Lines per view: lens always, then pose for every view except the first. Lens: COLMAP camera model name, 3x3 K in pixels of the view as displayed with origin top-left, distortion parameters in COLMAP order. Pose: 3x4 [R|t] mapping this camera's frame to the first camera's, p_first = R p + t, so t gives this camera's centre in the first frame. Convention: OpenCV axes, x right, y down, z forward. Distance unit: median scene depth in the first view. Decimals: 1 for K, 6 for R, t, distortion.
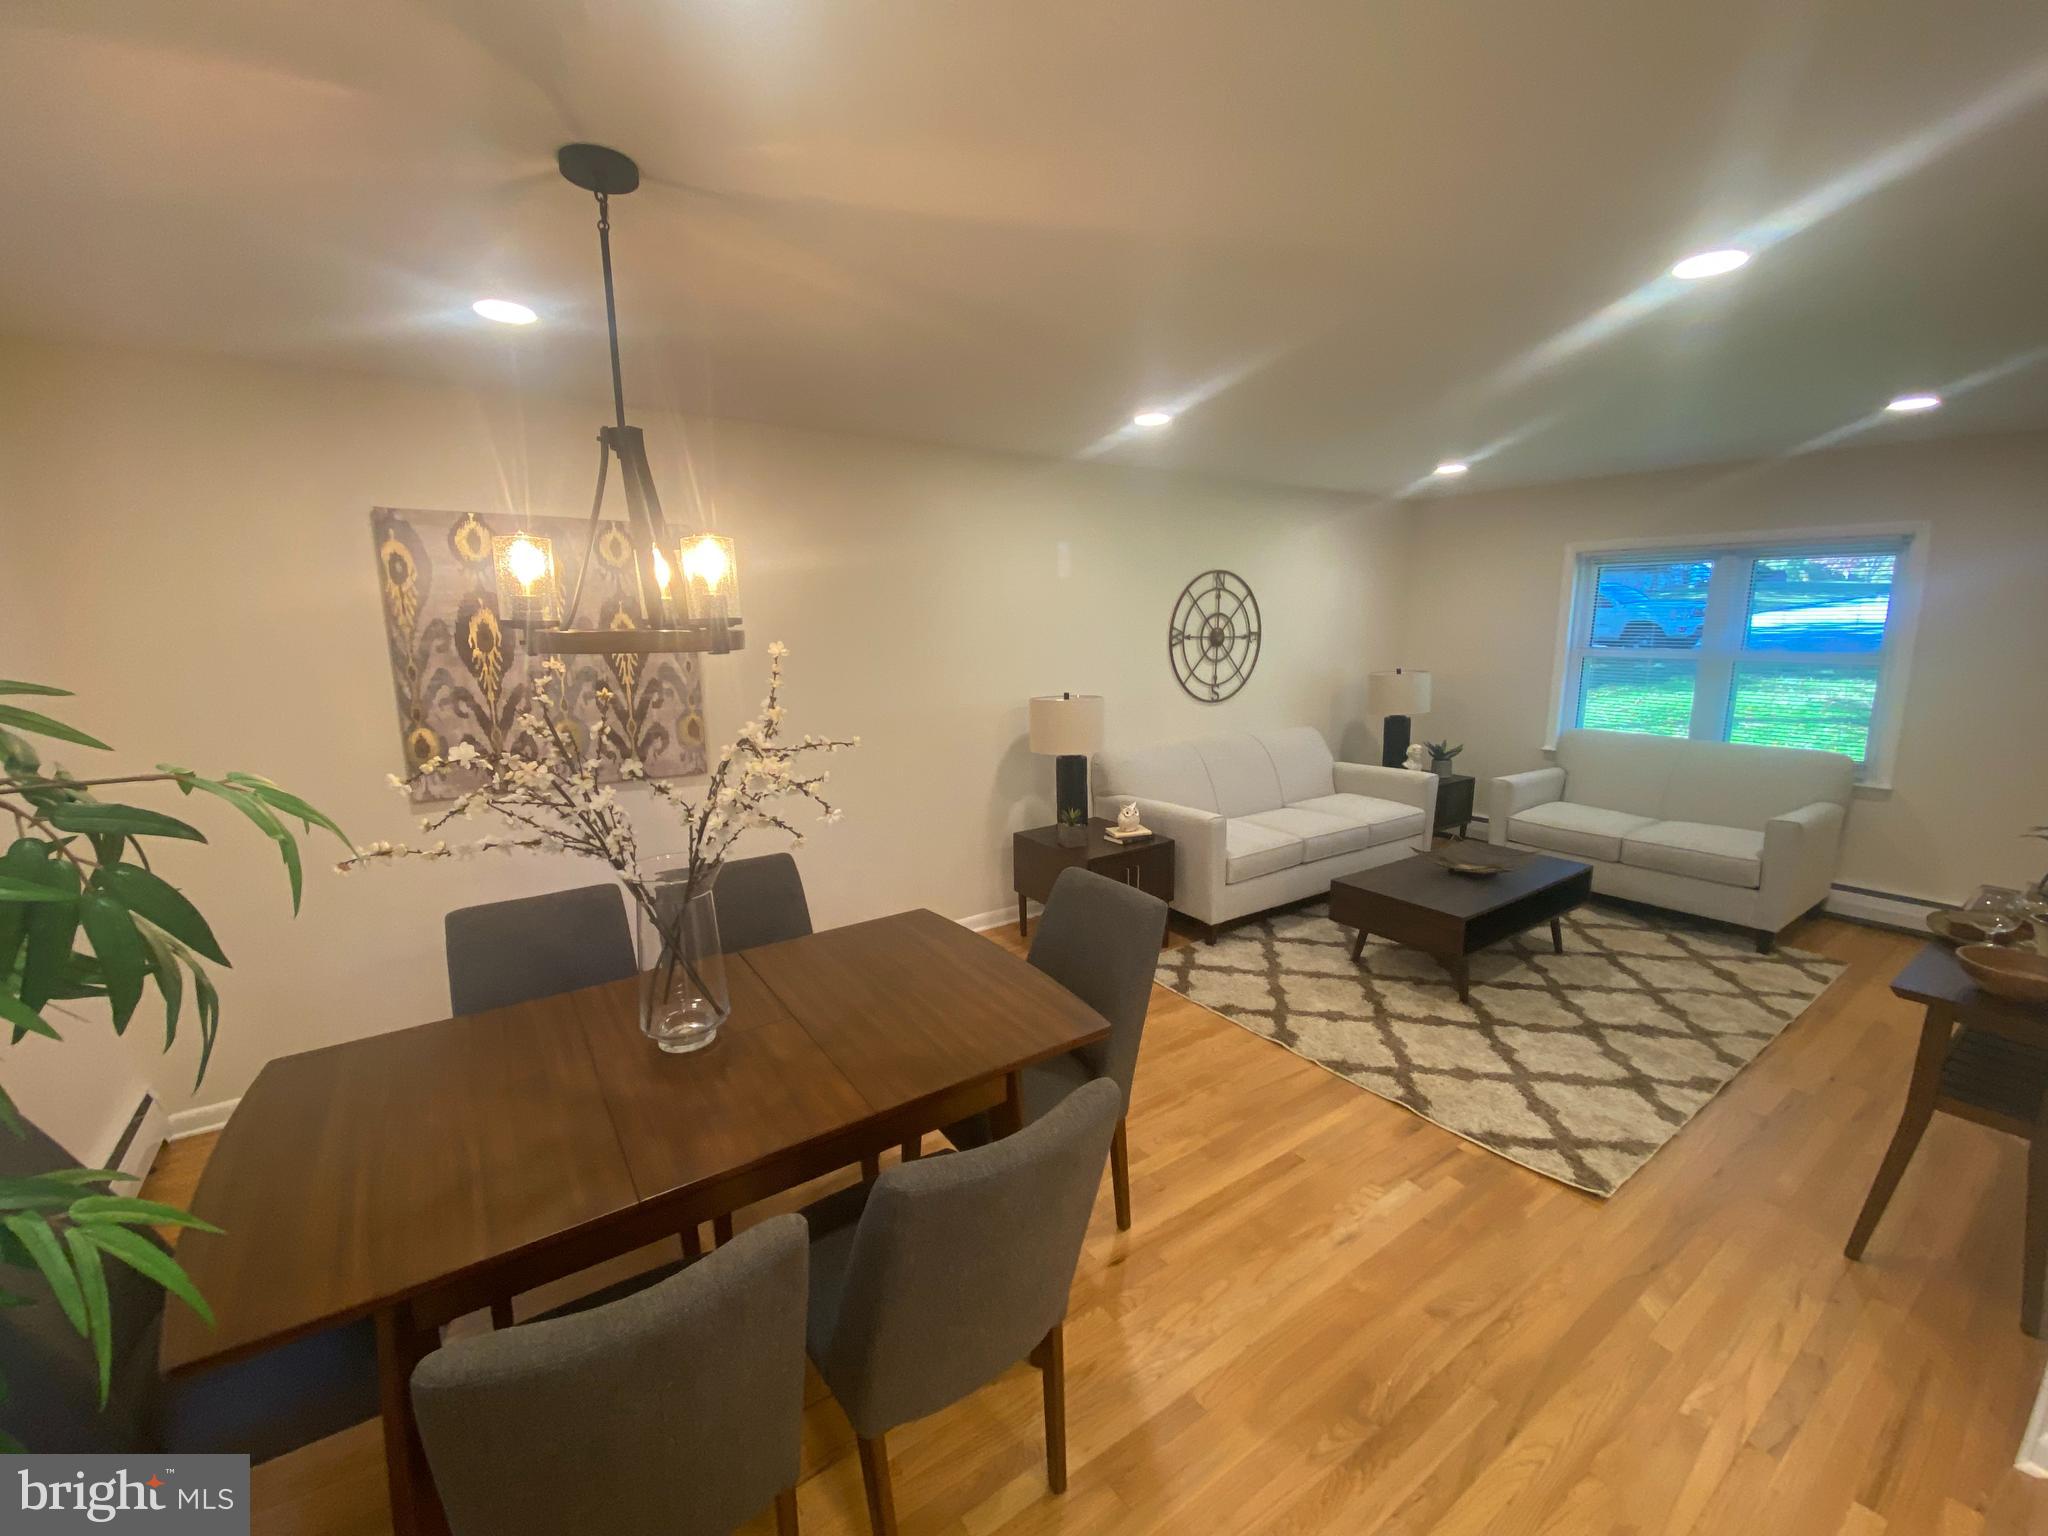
lens RADIAL K [[832.3, 0, 1019.9], [0, 832.3, 757.9], [0, 0, 1]] dist [-0.014353, -0.005449]
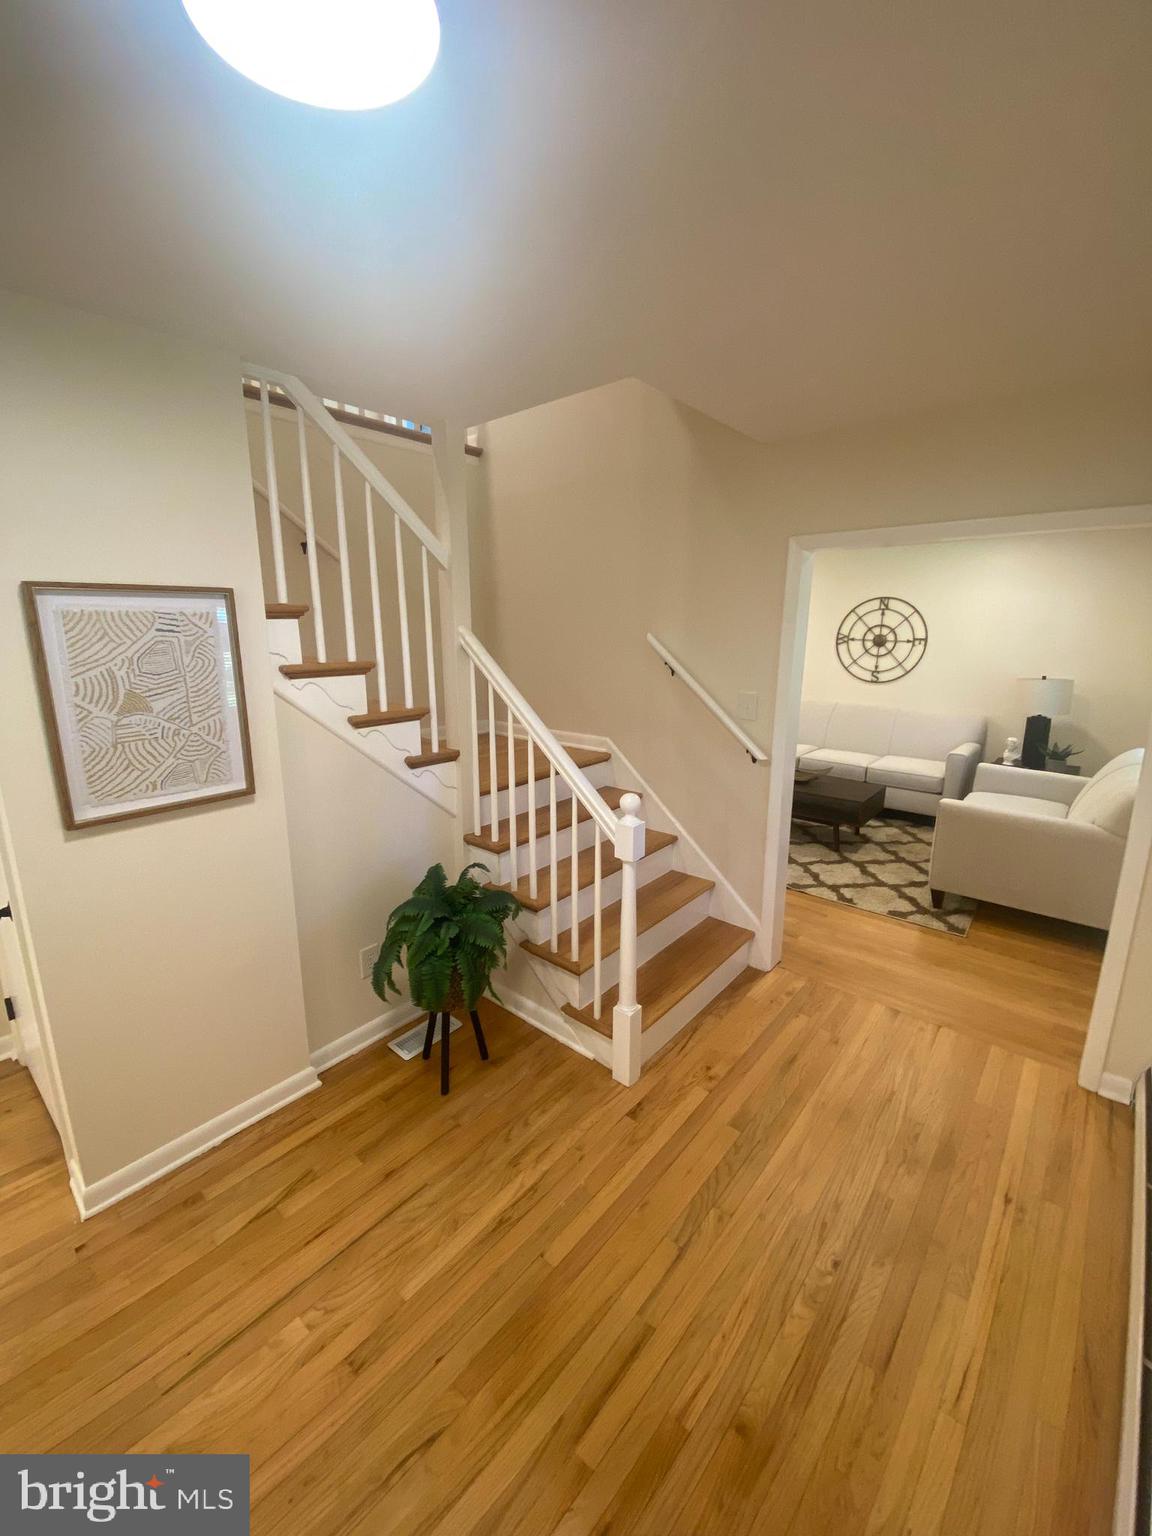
lens RADIAL K [[624.2, 0, 570.7], [0, 624.2, 769.4], [0, 0, 1]] dist [-0.014353, -0.005449]
pose [[0.250589, 0.226360, -0.941258, 1.247556], [-0.170974, 0.967345, 0.187115, -0.031284], [0.952876, 0.114041, 0.281108, 0.155023]]
